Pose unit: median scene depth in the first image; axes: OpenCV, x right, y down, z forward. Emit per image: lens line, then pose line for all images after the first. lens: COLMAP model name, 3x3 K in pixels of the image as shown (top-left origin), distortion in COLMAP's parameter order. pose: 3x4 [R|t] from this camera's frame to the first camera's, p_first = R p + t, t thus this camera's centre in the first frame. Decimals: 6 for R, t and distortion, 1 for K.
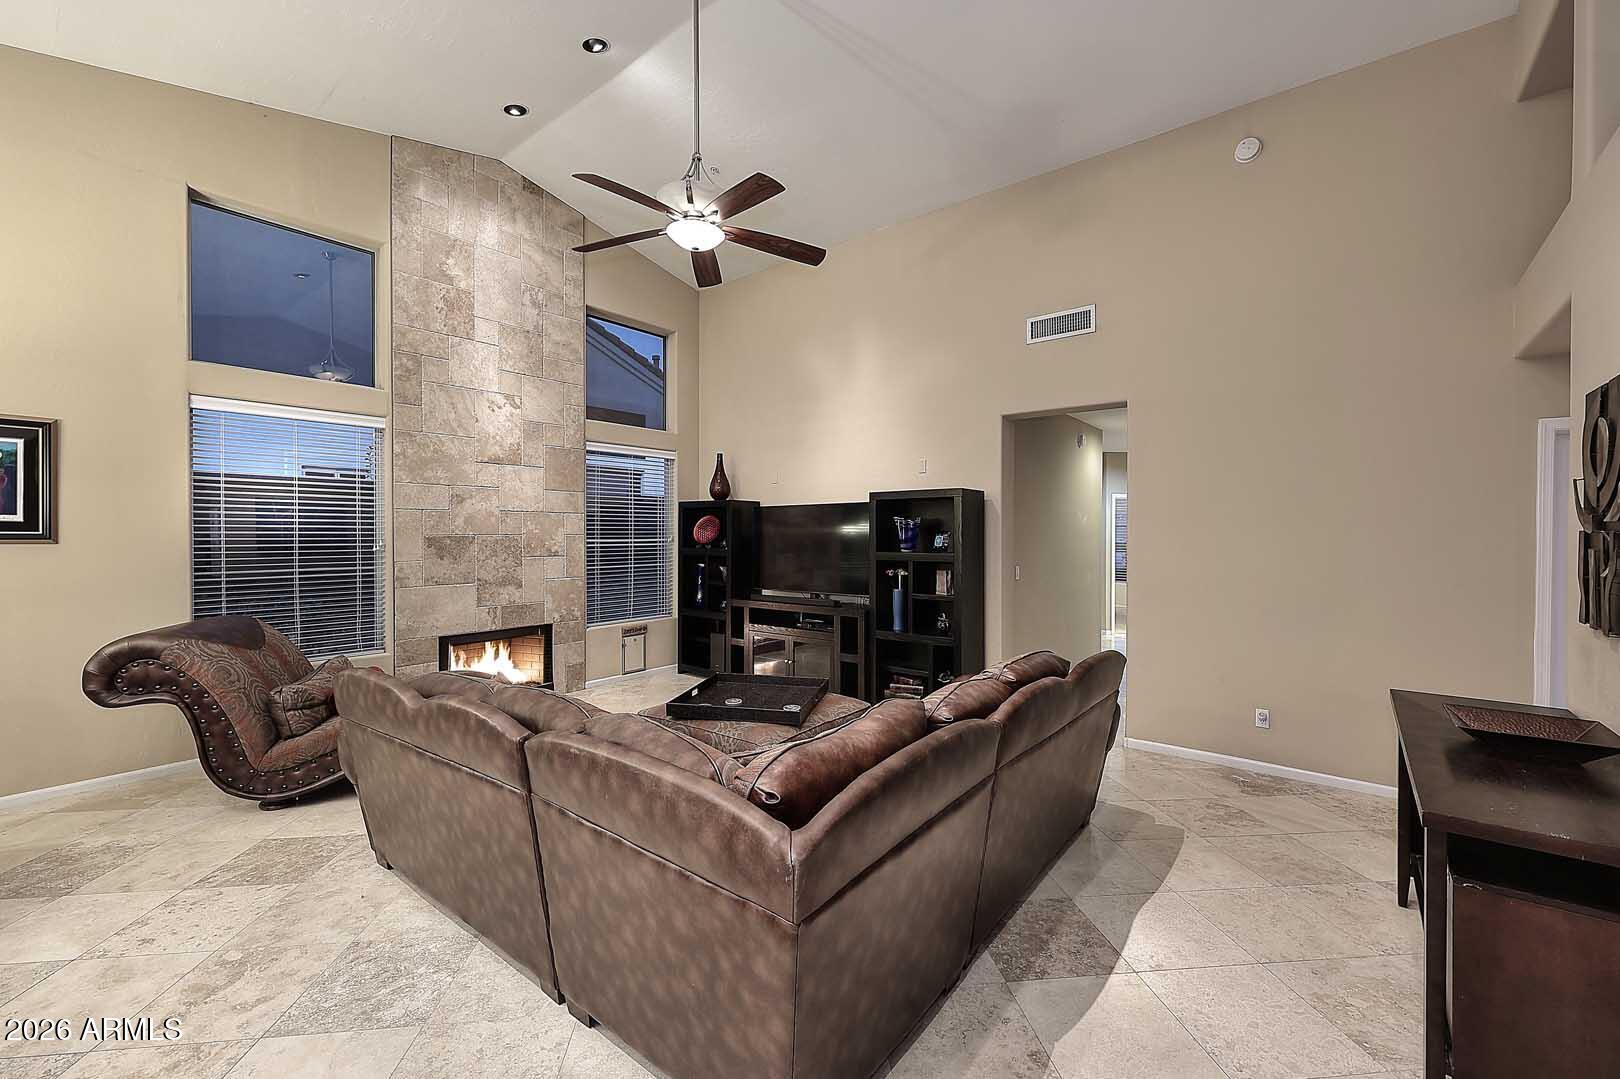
lens RADIAL K [[660.0, 0, 808.4], [0, 660.0, 537.2], [0, 0, 1]] dist [0.001039, 0.000335]
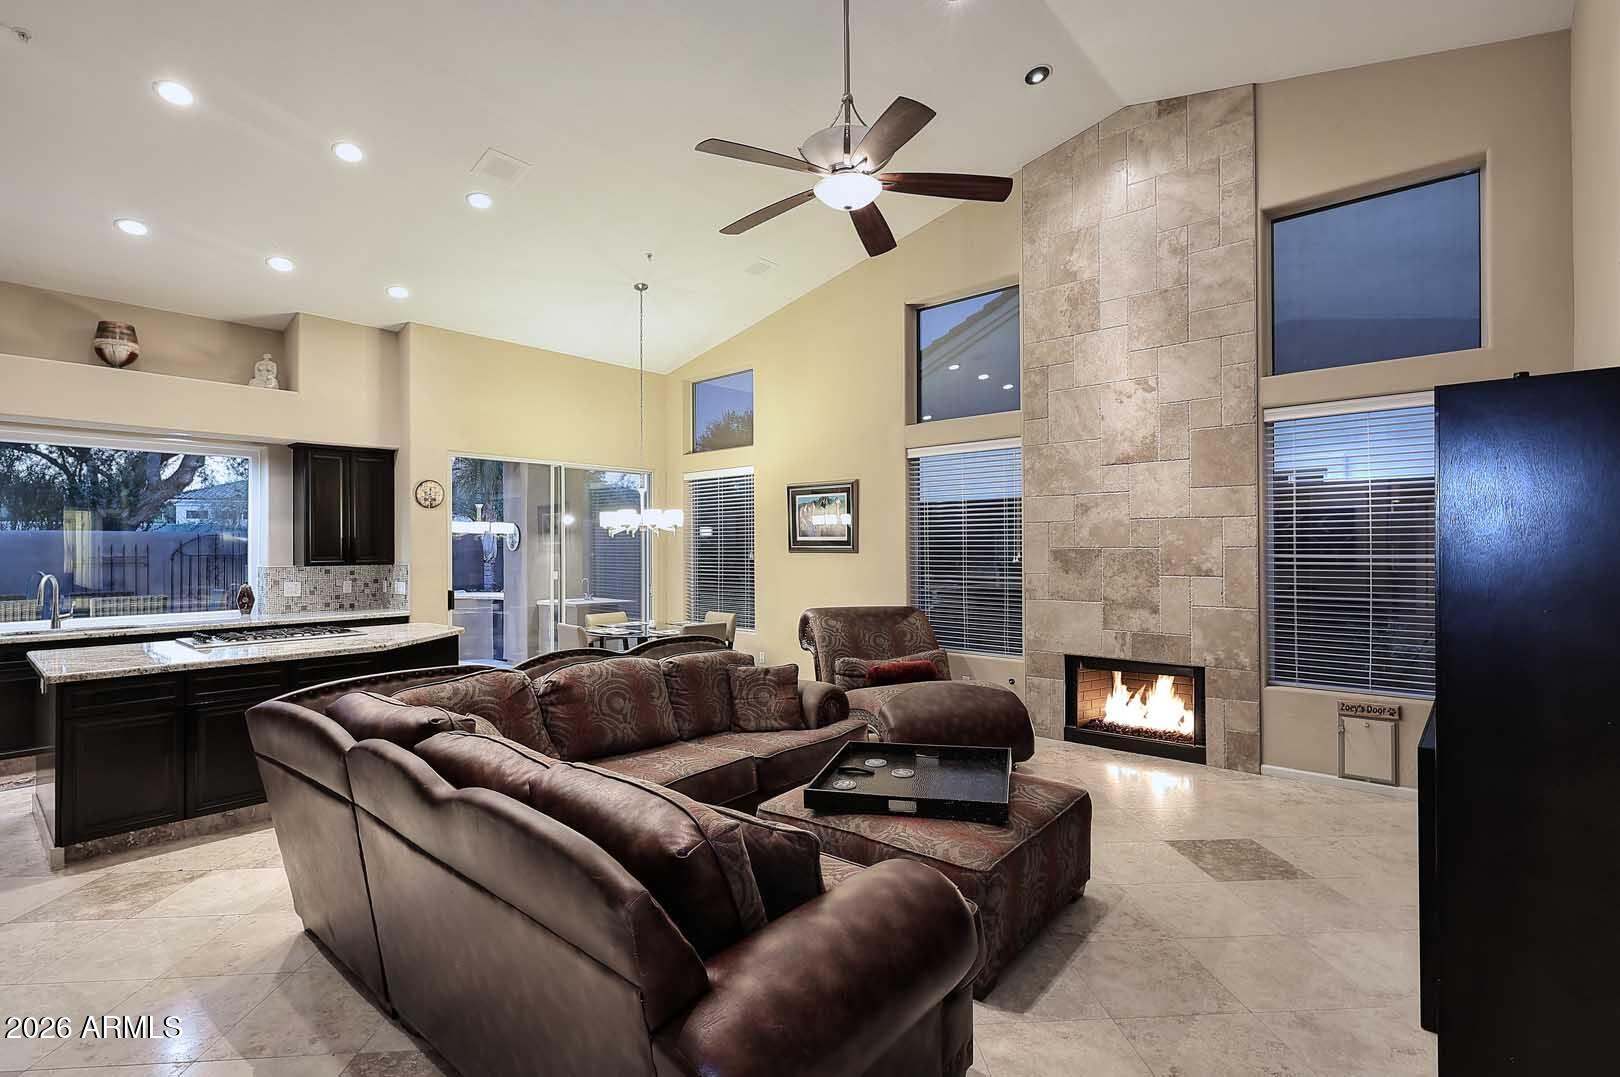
lens RADIAL K [[733.7, 0, 805.8], [0, 733.7, 541.1], [0, 0, 1]] dist [0.000079, 0.001544]
pose [[-0.032999, -0.009547, -0.999410, 0.523234], [-0.002059, 0.999953, -0.009484, -0.002021], [0.999453, 0.001745, -0.033017, 0.671959]]
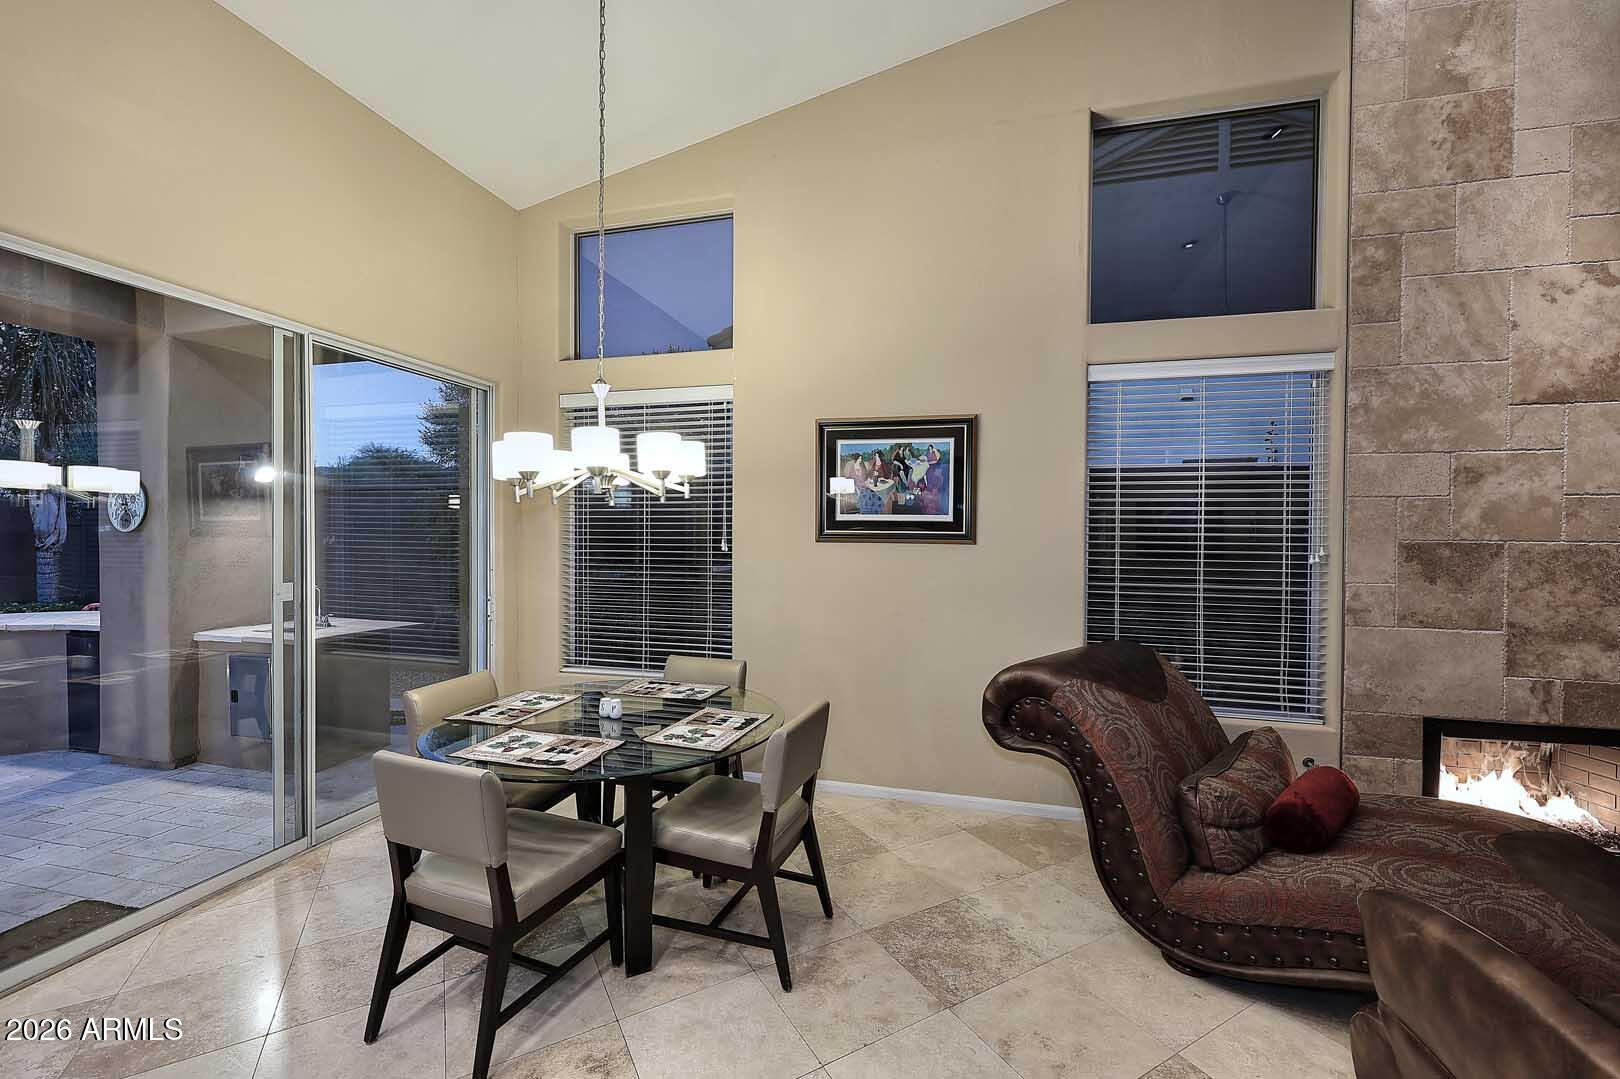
lens RADIAL K [[660.0, 0, 812.6], [0, 660.0, 541.6], [0, 0, 1]] dist [0.001039, 0.000335]
pose [[0.415549, 0.013692, -0.909468, -0.264692], [-0.014134, 0.999863, 0.008595, 0.000454], [0.909461, 0.009282, 0.415686, 0.281261]]
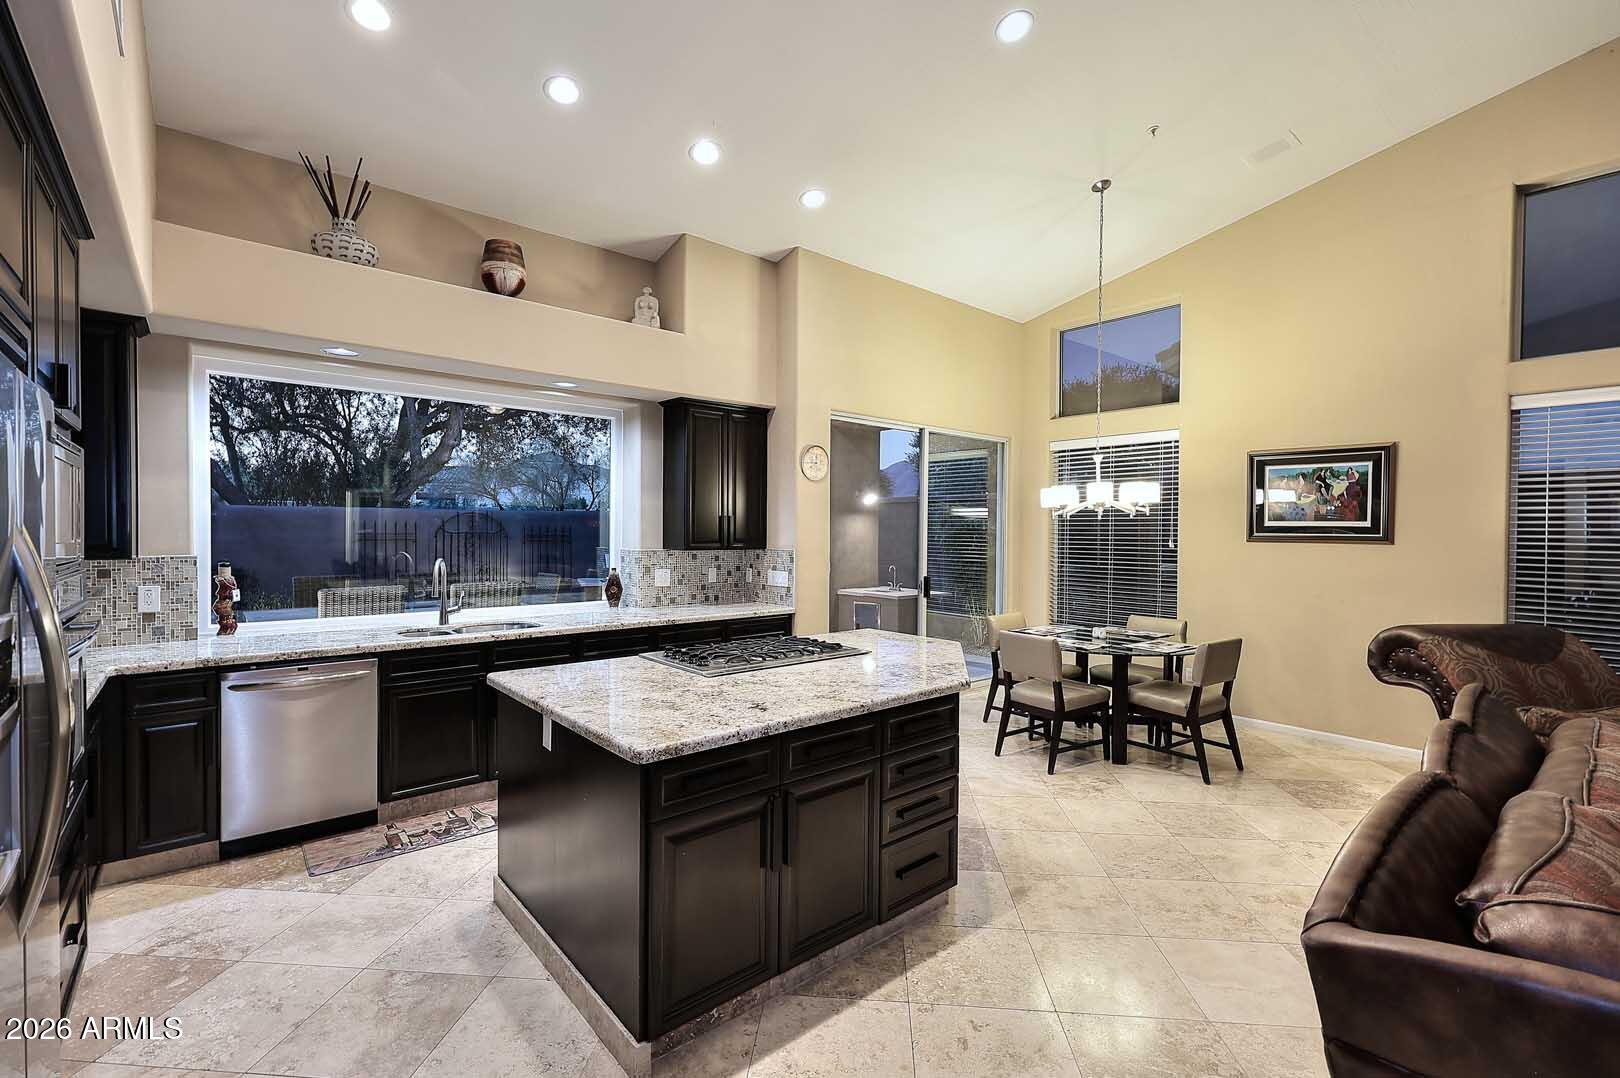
lens RADIAL K [[694.4, 0, 814.0], [0, 694.4, 544.8], [0, 0, 1]] dist [0.003706, -0.000417]
pose [[-0.177578, 0.017926, -0.983943, 0.221894], [-0.015275, 0.999663, 0.020970, -0.000468], [0.983988, 0.018754, -0.177245, 0.131904]]
